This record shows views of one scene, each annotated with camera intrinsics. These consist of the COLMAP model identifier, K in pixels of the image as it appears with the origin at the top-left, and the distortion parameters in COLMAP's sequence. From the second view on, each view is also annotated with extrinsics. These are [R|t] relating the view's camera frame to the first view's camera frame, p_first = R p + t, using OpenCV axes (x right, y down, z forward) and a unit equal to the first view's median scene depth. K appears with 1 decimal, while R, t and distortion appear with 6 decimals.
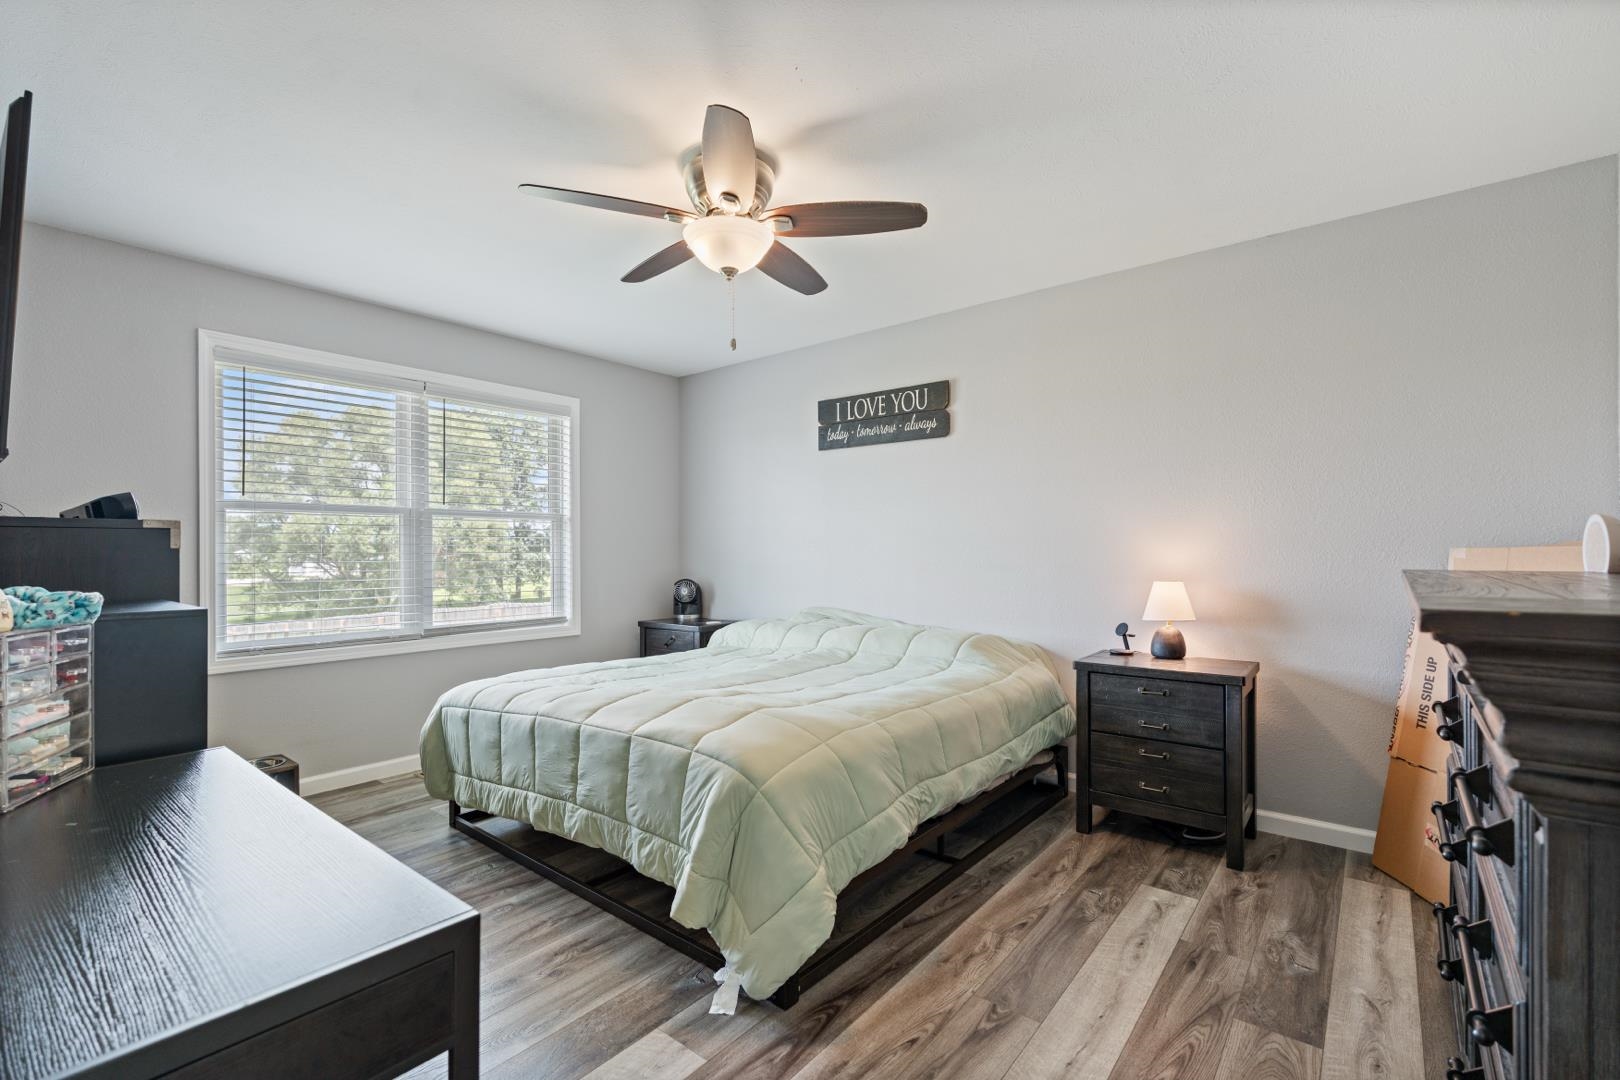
lens RADIAL K [[709.5, 0, 806.8], [0, 709.5, 537.1], [0, 0, 1]] dist [-0.007716, 0.000867]
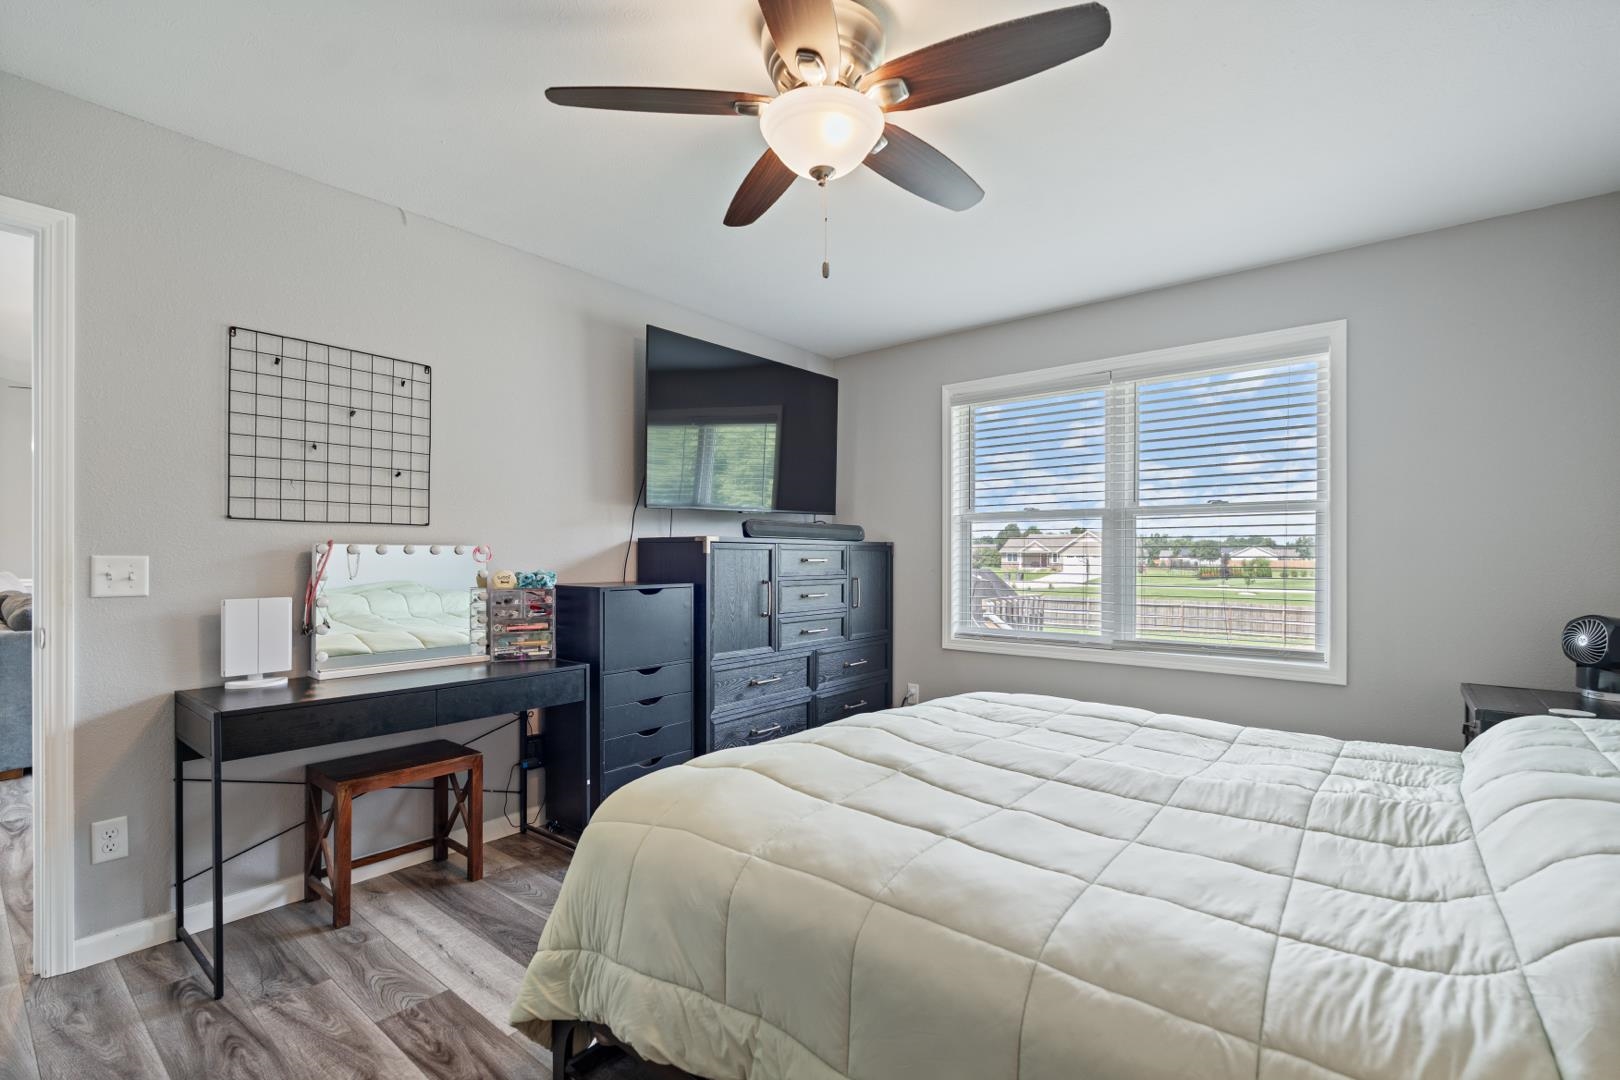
lens RADIAL K [[709.5, 0, 802.1], [0, 709.5, 553.6], [0, 0, 1]] dist [-0.007716, 0.000867]
pose [[0.003754, 0.003448, -0.999987, 0.327355], [0.017682, 0.999837, 0.003514, 0.006684], [0.999837, -0.017695, 0.003692, 0.511953]]
